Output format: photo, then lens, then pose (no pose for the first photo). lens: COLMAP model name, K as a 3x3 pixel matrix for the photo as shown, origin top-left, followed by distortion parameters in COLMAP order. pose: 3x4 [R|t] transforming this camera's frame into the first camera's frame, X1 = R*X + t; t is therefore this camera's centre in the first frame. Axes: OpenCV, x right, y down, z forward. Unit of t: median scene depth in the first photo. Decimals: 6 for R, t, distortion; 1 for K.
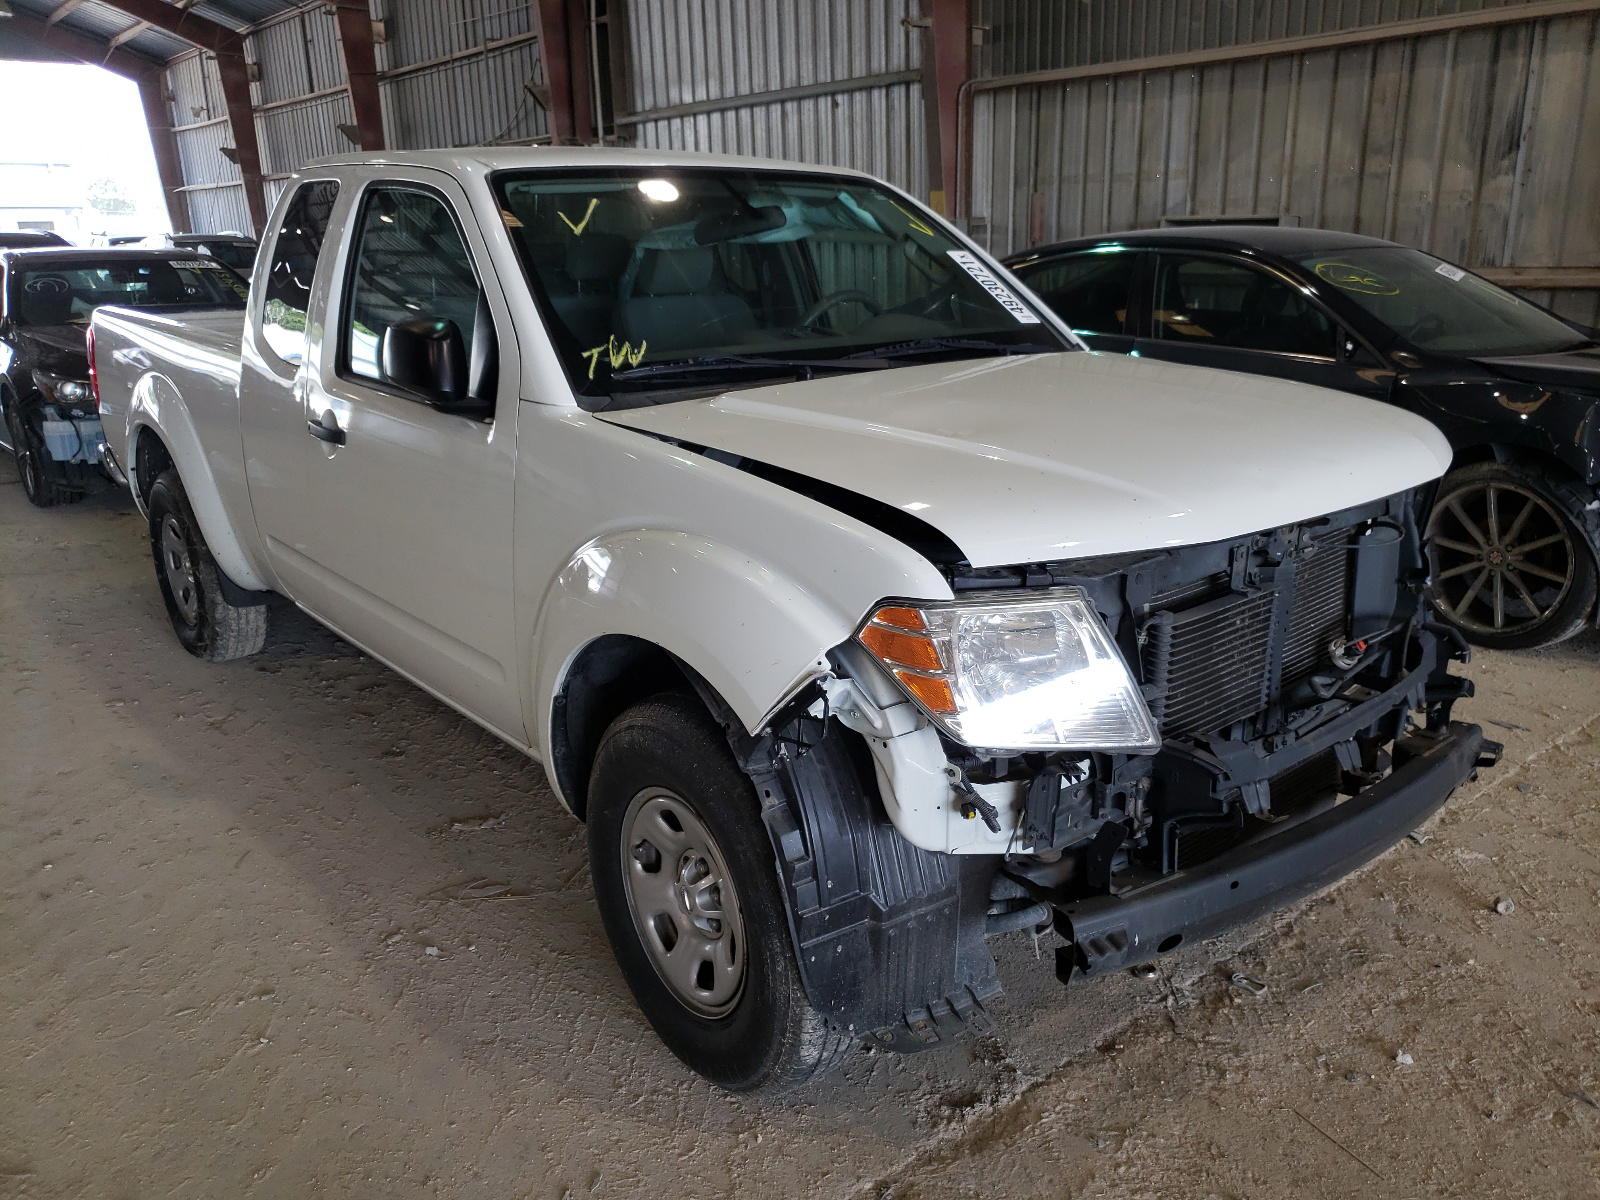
lens RADIAL K [[1309.8, 0, 800.0], [0, 1309.8, 600.0], [0, 0, 1]] dist [-0.002300, 0.012370]
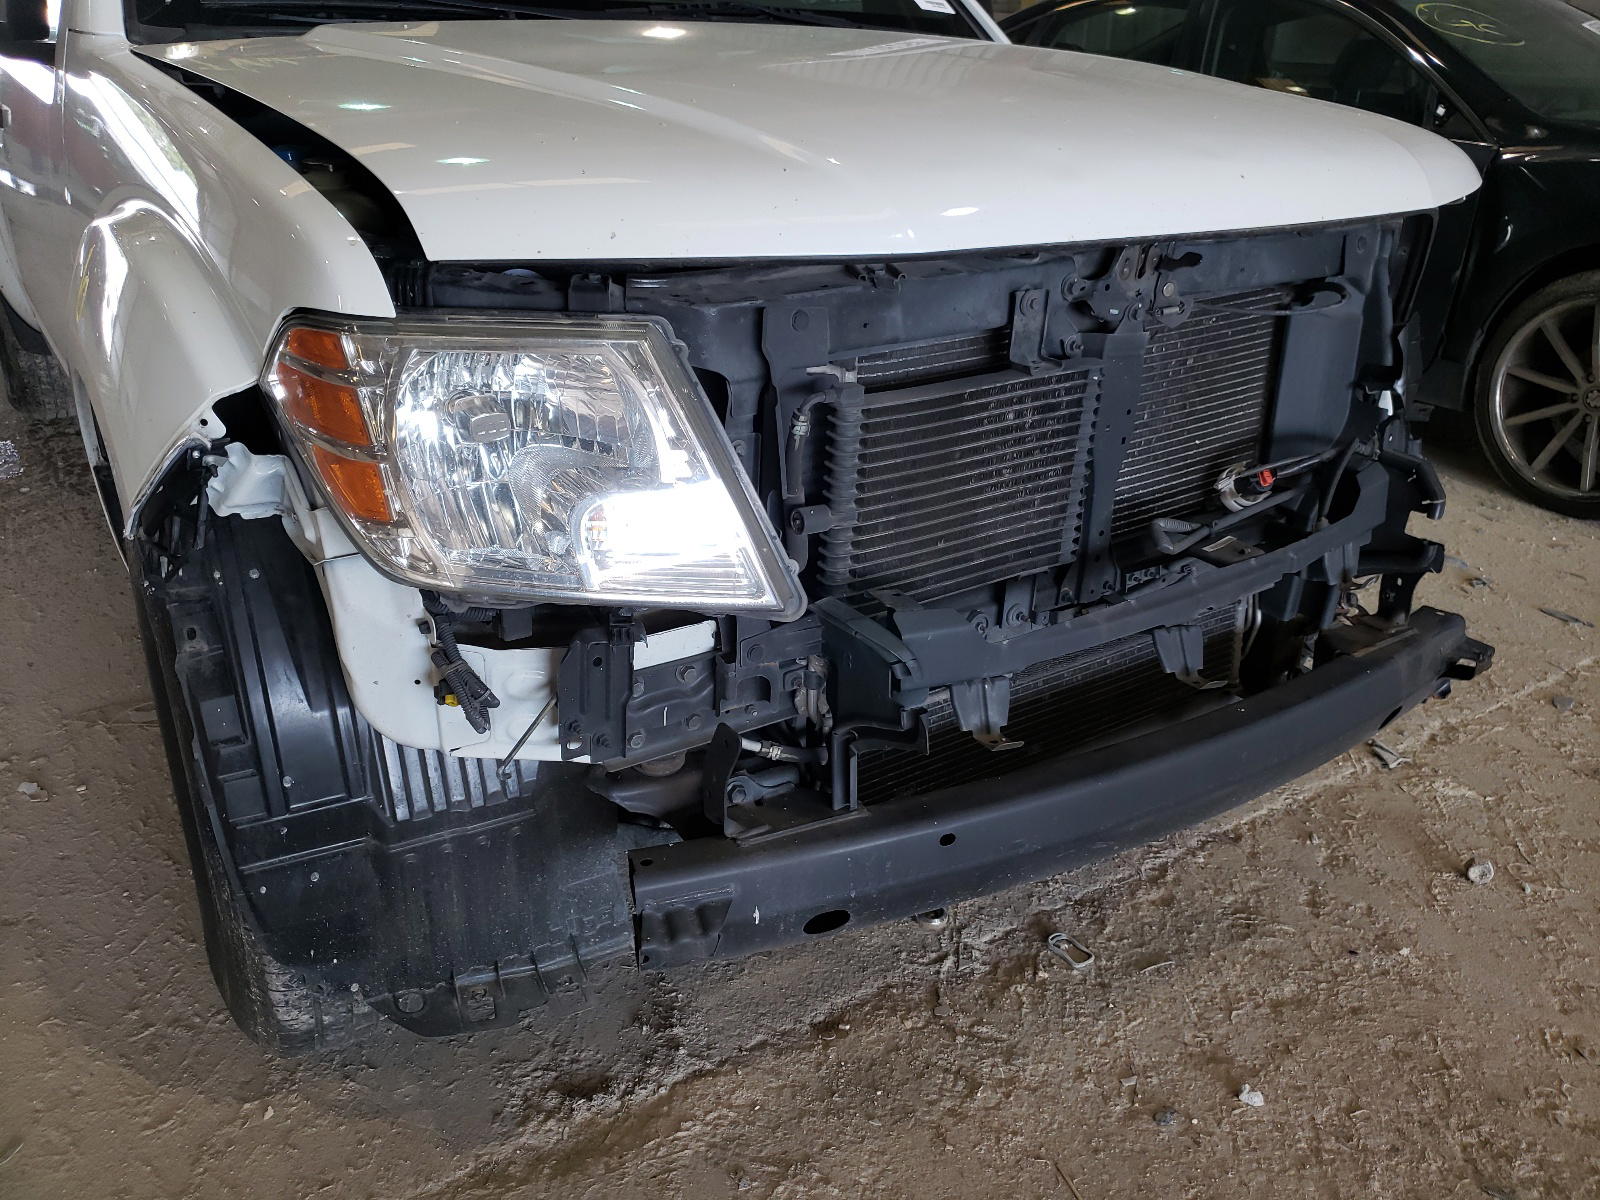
lens RADIAL K [[1261.4, 0, 811.8], [0, 1261.4, 593.1], [0, 0, 1]] dist [-0.004769, 0.008940]
pose [[0.991986, 0.082489, -0.095710, 0.275688], [-0.069389, 0.988692, 0.132940, 0.024140], [0.105593, -0.125233, 0.986492, 0.368636]]
